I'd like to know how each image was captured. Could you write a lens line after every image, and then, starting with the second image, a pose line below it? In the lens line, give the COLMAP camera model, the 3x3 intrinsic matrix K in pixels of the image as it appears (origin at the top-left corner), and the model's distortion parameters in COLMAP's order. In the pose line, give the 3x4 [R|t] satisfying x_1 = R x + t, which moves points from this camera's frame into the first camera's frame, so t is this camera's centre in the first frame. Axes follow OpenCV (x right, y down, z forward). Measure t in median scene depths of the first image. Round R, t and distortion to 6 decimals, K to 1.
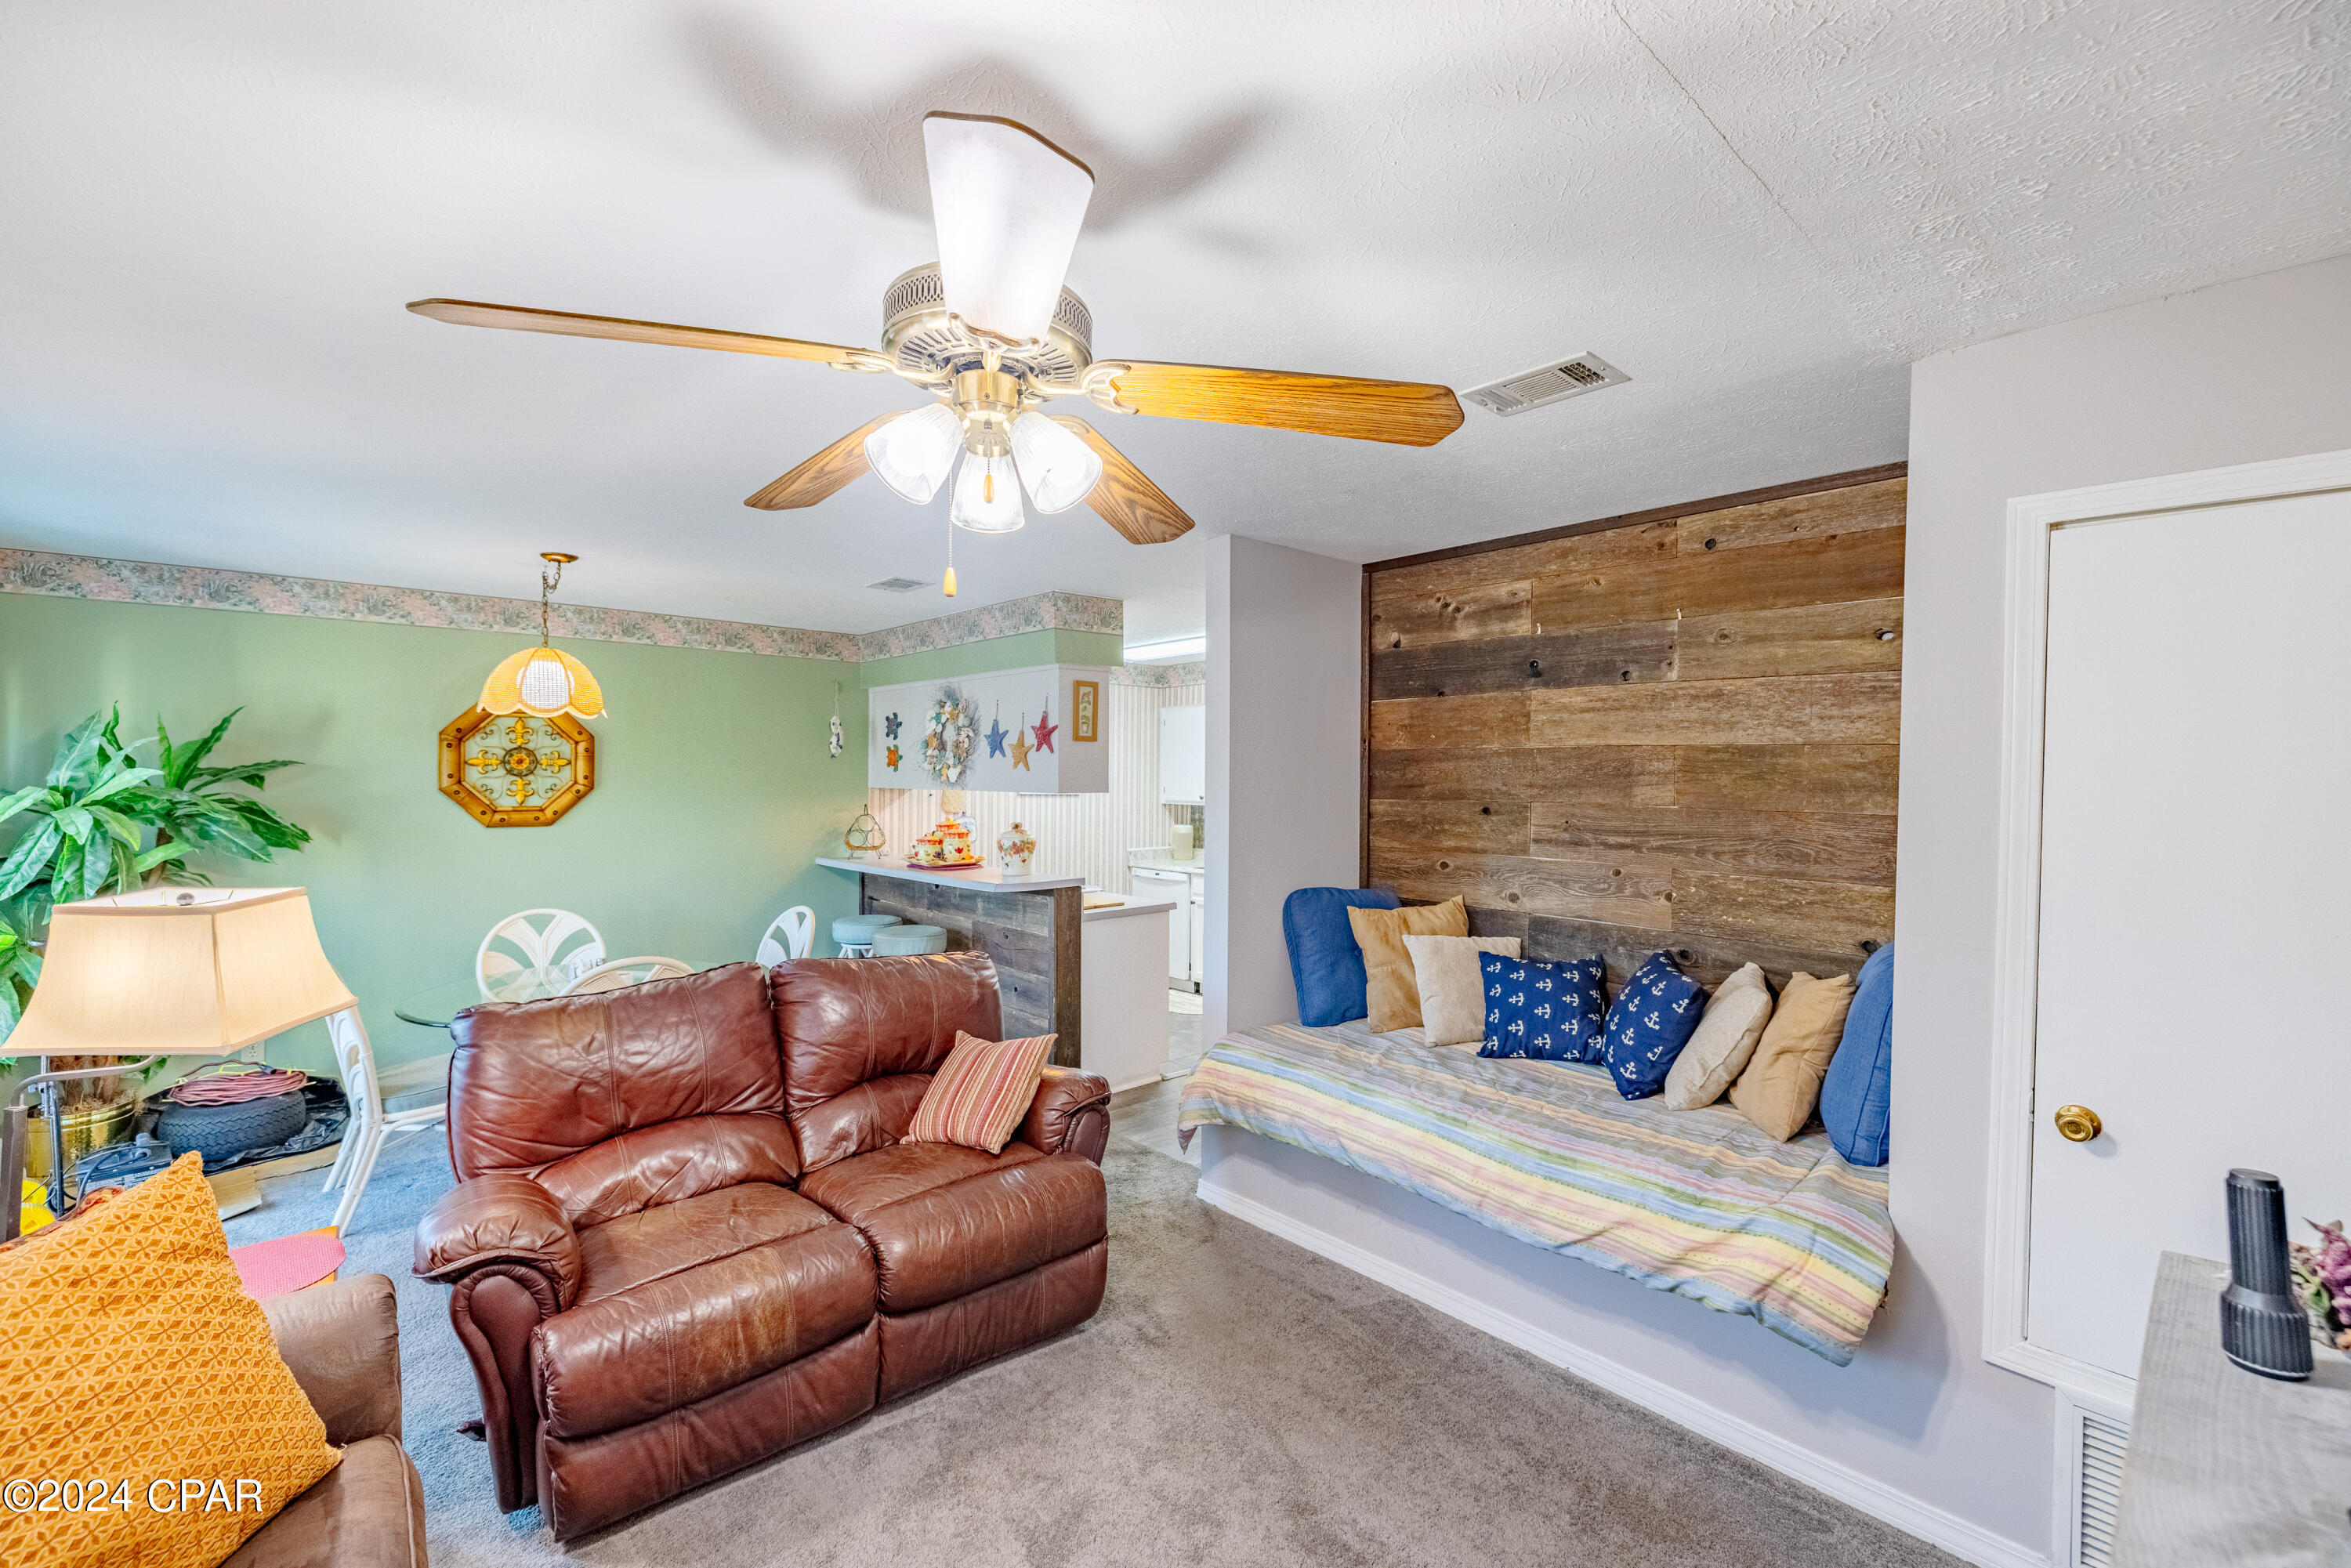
lens RADIAL K [[969.7, 0, 1183.7], [0, 969.7, 784.0], [0, 0, 1]] dist [0.002159, 0.000380]
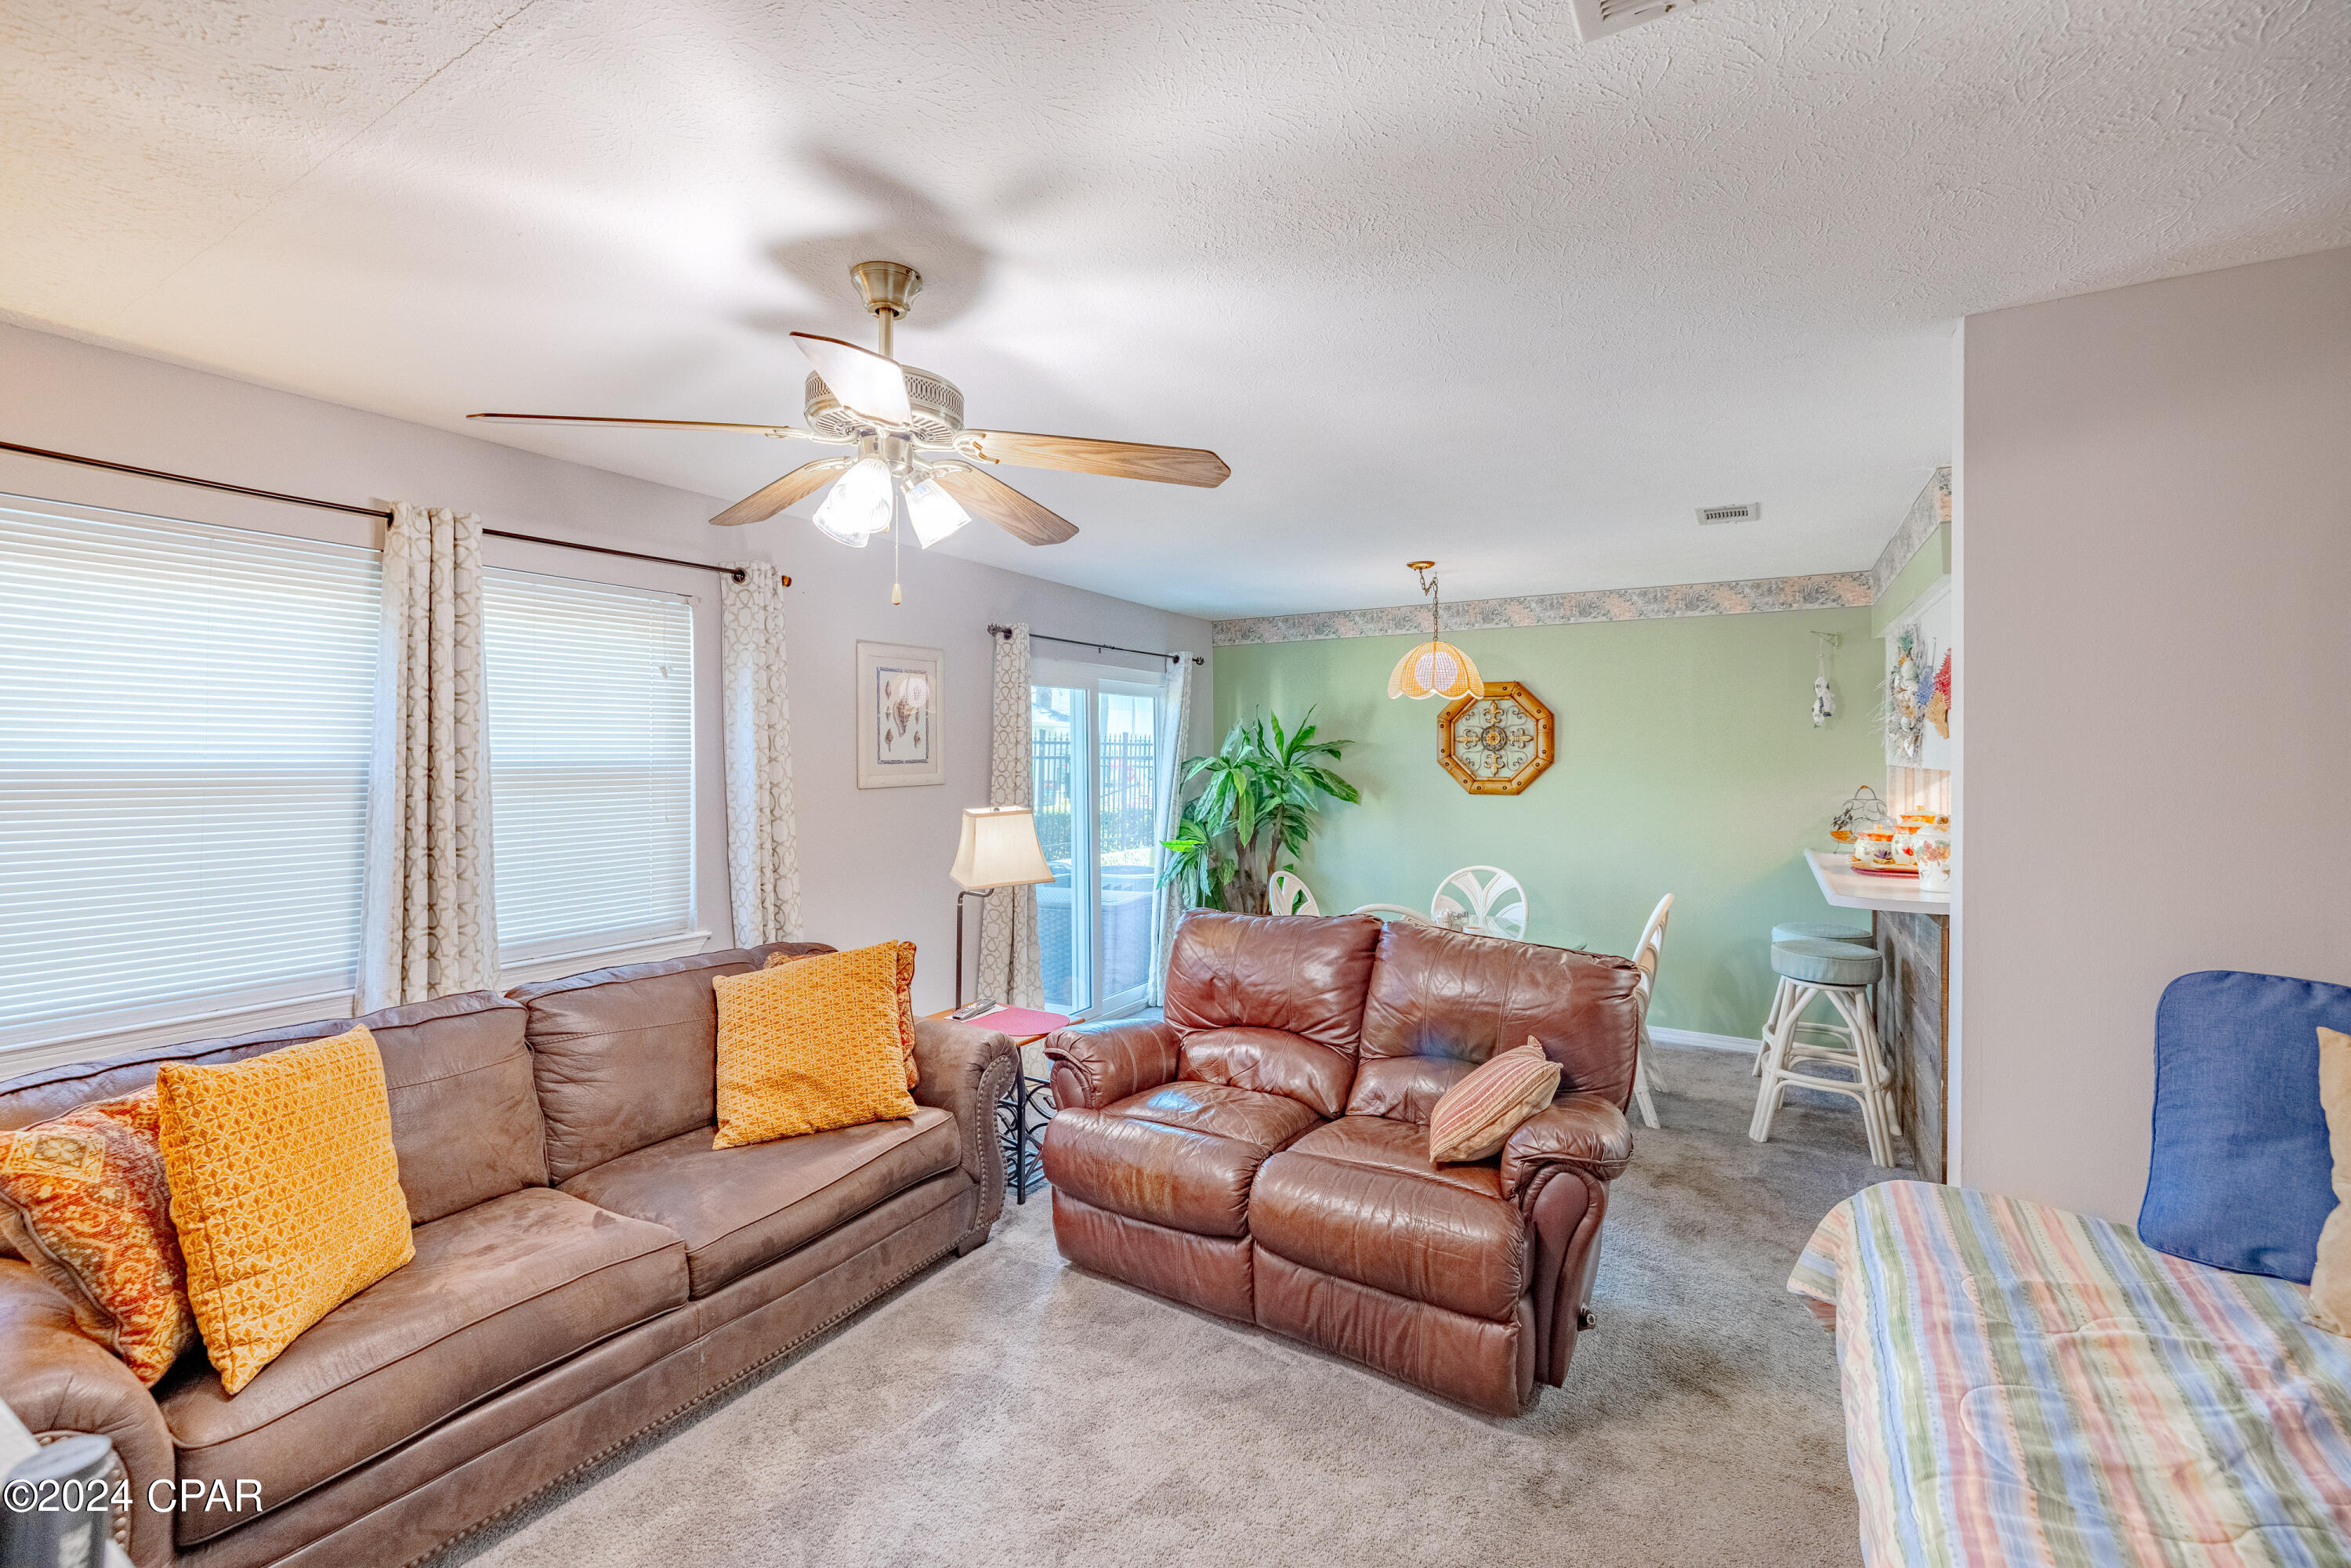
lens RADIAL K [[1006.5, 0, 1166.0], [0, 1006.5, 754.7], [0, 0, 1]] dist [-0.003244, 0.001006]
pose [[0.290069, -0.002022, -0.957004, 0.507433], [-0.009521, 0.999942, -0.004999, 0.008879], [0.956958, 0.010562, 0.290033, 0.398649]]
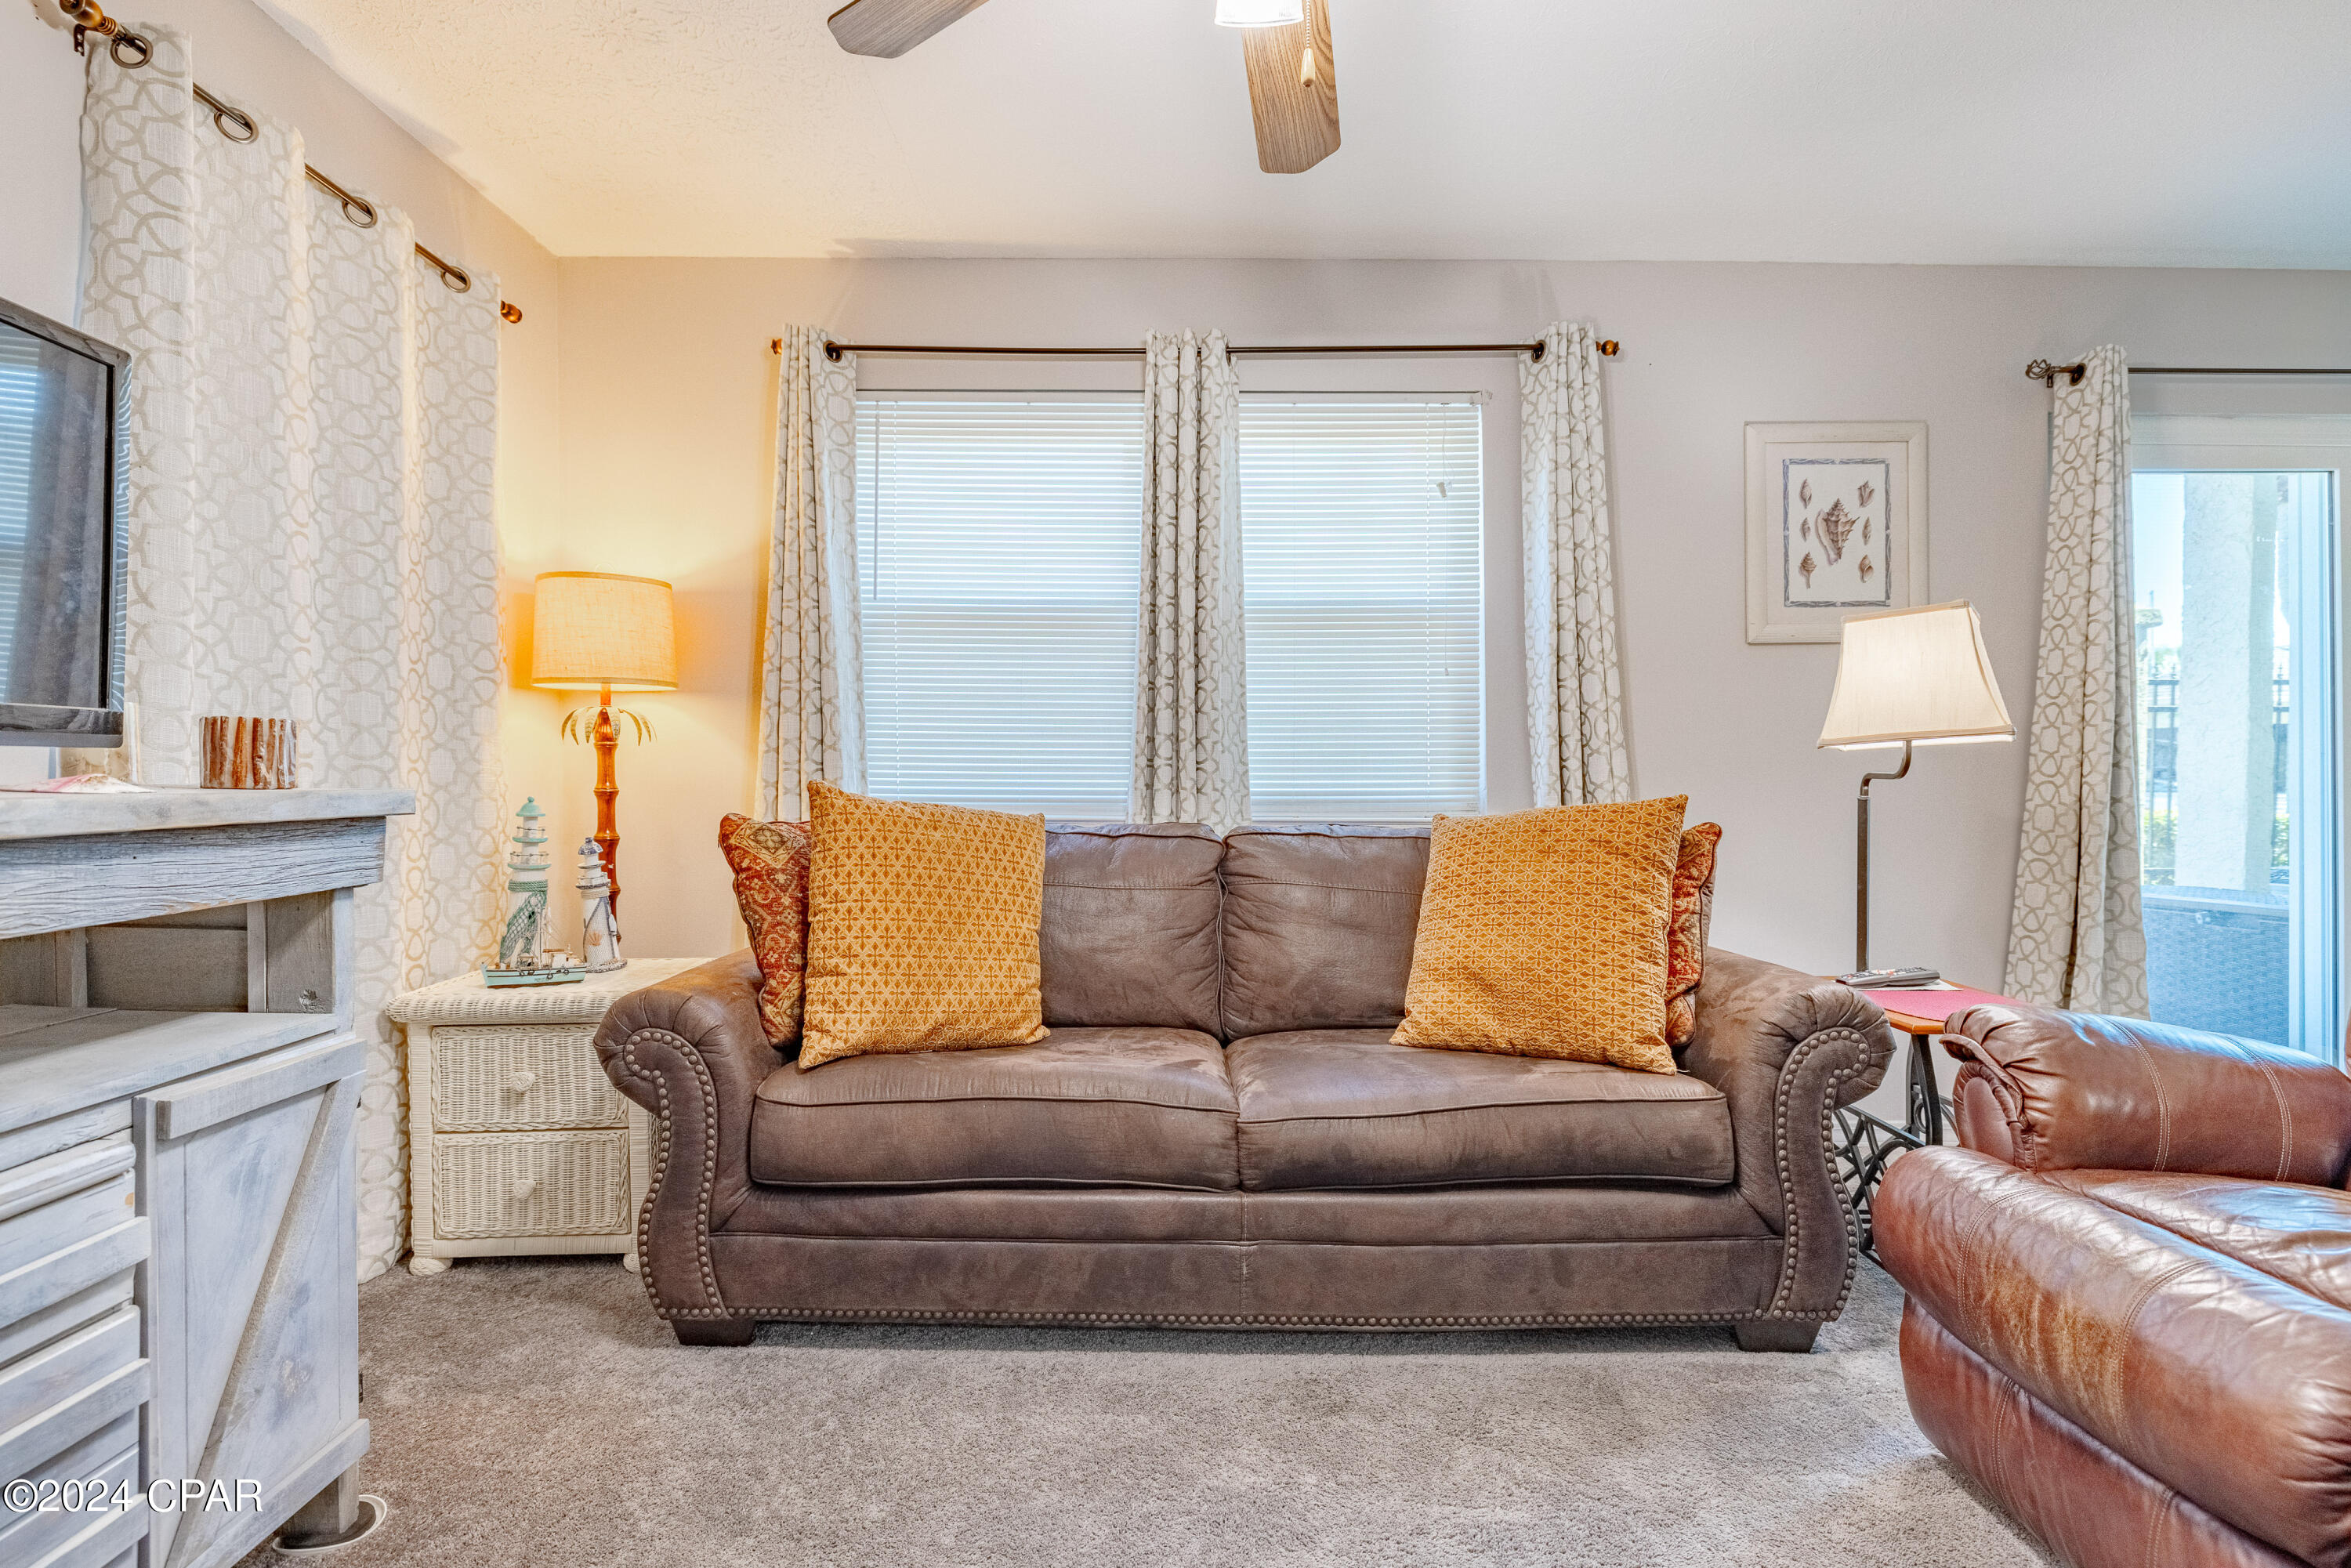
lens RADIAL K [[1093.9, 0, 1162.9], [0, 1093.9, 788.5], [0, 0, 1]] dist [-0.008112, 0.000762]
pose [[-0.670300, -0.001693, -0.742089, 0.209598], [-0.013140, 0.999868, 0.009587, 0.165129], [0.741974, 0.016177, -0.670233, 0.642816]]
